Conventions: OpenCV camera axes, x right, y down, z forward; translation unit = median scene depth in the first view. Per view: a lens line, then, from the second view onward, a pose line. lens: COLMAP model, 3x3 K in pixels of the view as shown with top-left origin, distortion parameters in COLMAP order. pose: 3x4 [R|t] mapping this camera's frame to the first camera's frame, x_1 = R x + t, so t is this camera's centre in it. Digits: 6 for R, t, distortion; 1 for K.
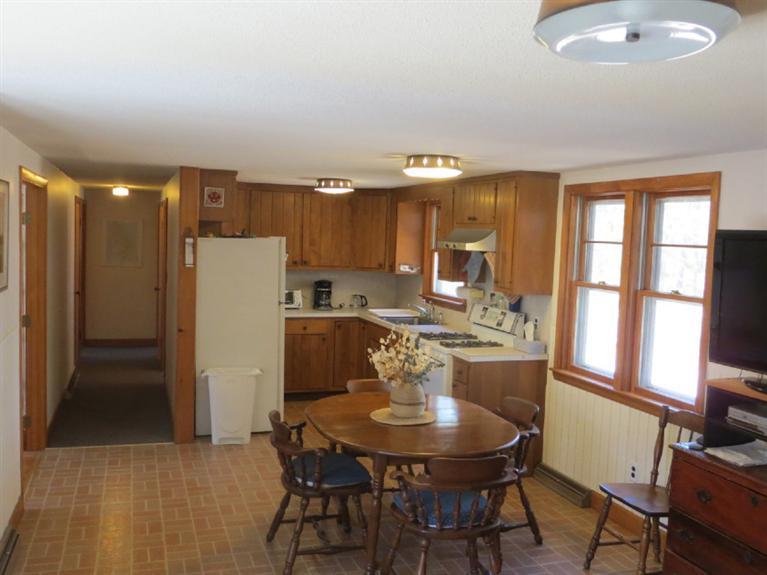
lens RADIAL K [[745.8, 0, 383.5], [0, 745.8, 287.5], [0, 0, 1]] dist [0.093629, 0.007197]
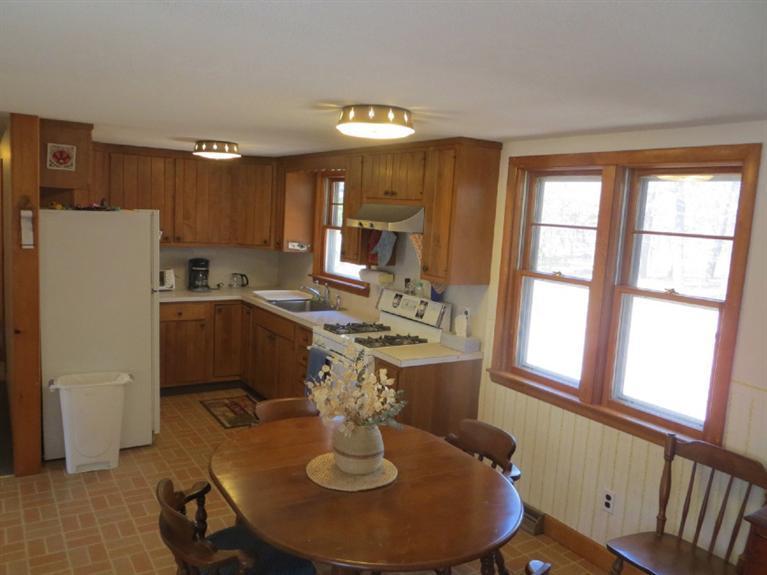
lens RADIAL K [[635.9, 0, 383.5], [0, 635.9, 287.5], [0, 0, 1]] dist [0.011083, 0.001817]
pose [[0.973010, -0.009670, 0.230560, -0.059180], [-0.003687, 0.998343, 0.057433, -0.026830], [-0.230733, -0.056732, 0.971362, 0.293135]]
